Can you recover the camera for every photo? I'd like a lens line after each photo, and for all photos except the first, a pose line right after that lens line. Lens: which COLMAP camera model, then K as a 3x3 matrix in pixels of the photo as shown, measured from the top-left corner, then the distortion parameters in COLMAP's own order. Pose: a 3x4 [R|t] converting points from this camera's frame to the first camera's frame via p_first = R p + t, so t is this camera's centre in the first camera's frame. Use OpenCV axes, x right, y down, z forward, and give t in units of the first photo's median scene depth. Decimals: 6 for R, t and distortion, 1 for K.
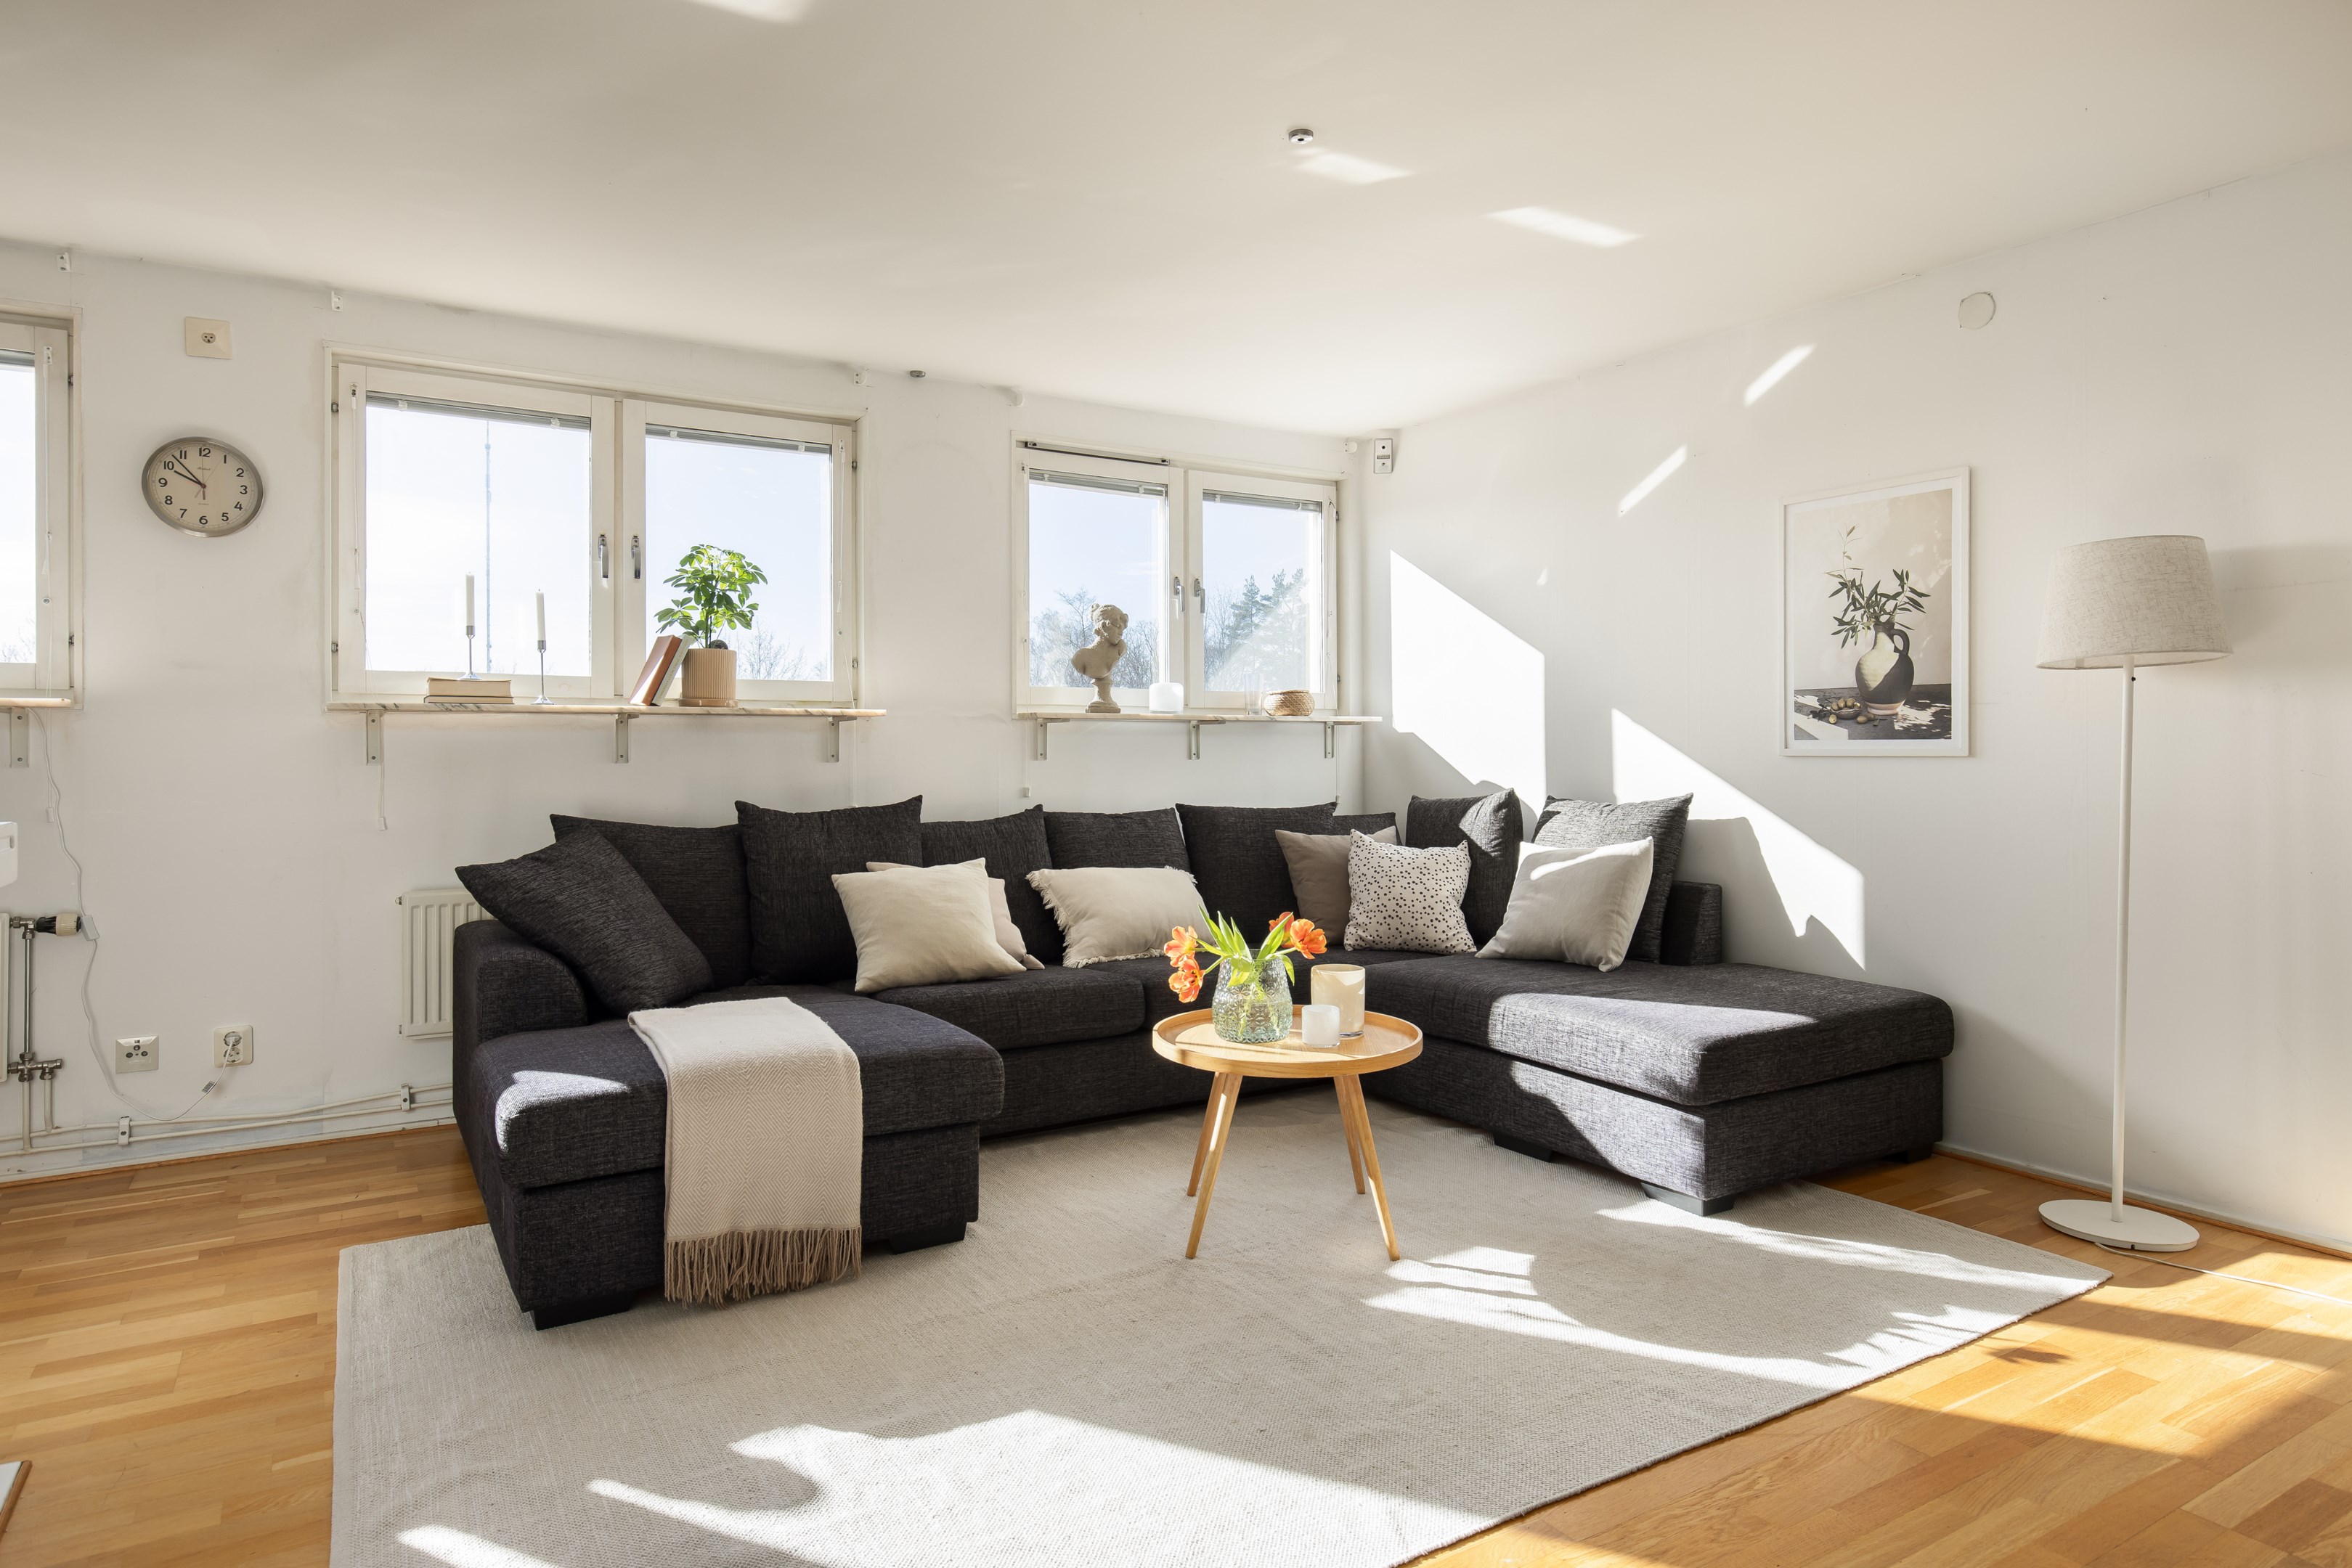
lens RADIAL K [[1335.2, 0, 1176.0], [0, 1335.2, 784.0], [0, 0, 1]] dist [-0.002751, -0.000408]
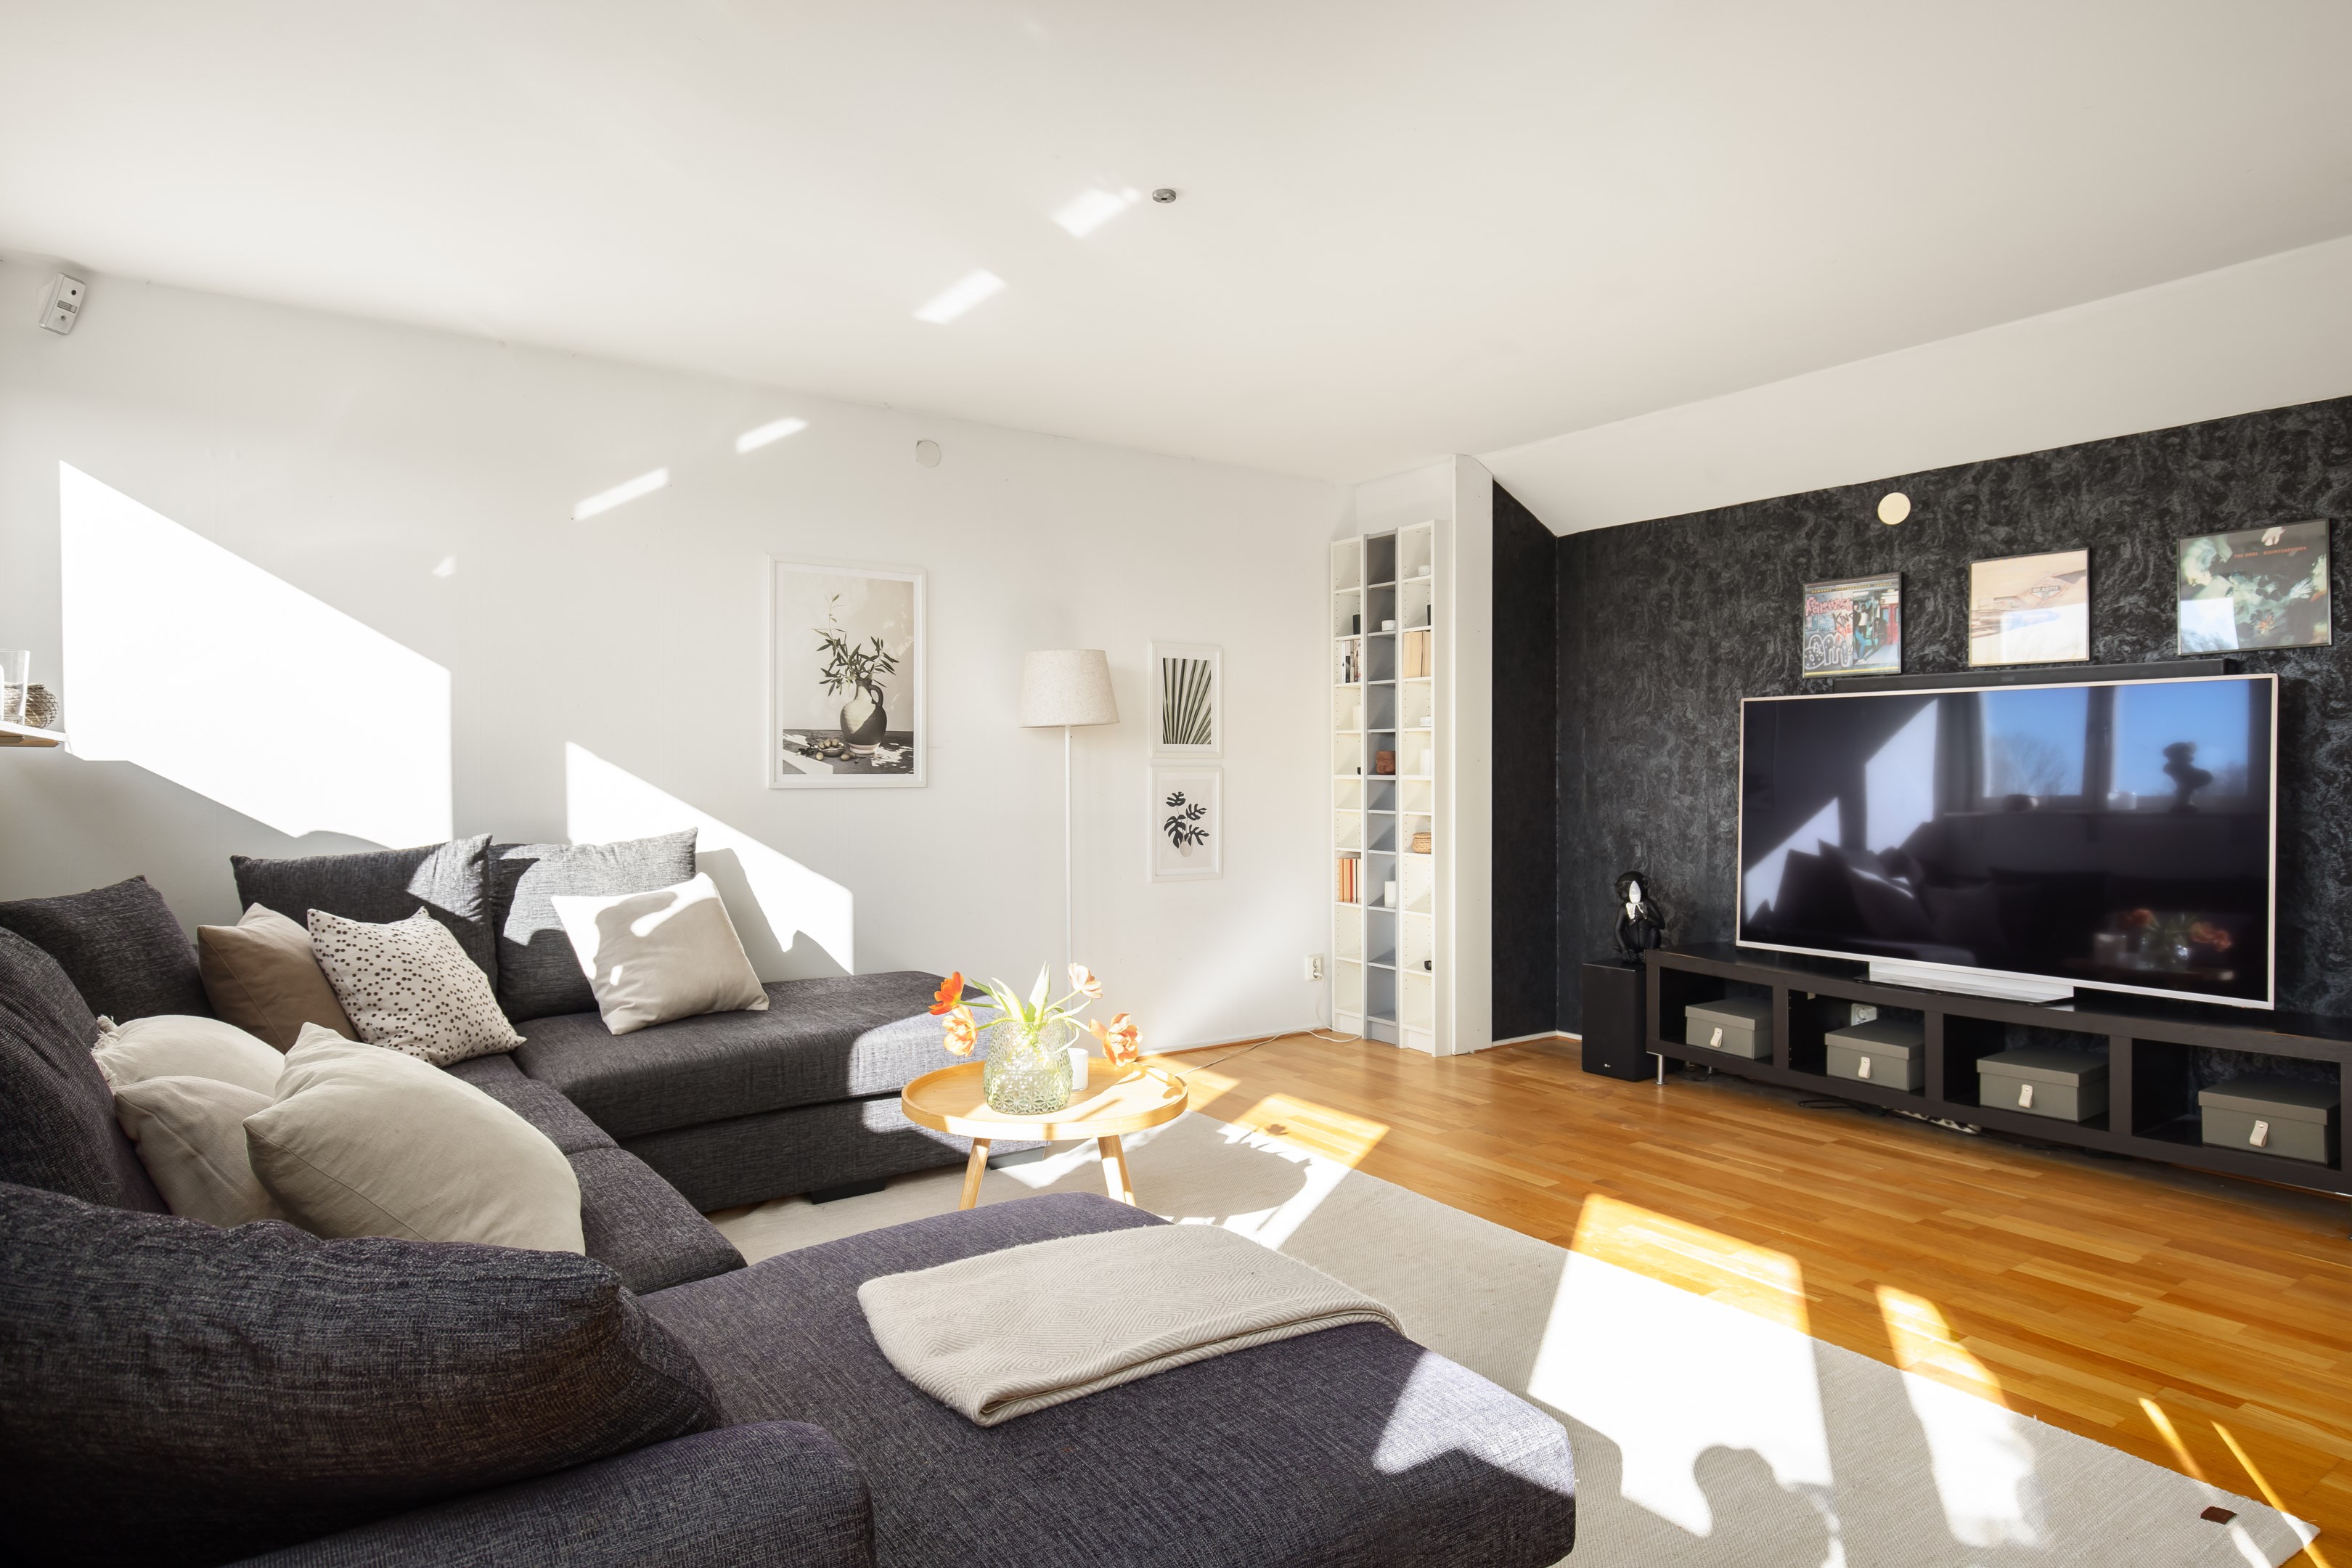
lens RADIAL K [[1344.1, 0, 1209.4], [0, 1344.1, 782.4], [0, 0, 1]] dist [-0.001911, -0.000270]
pose [[-0.063799, -0.014536, 0.997857, -0.712953], [0.021879, 0.999633, 0.015961, -0.038162], [-0.997723, 0.022851, -0.063457, 0.755835]]
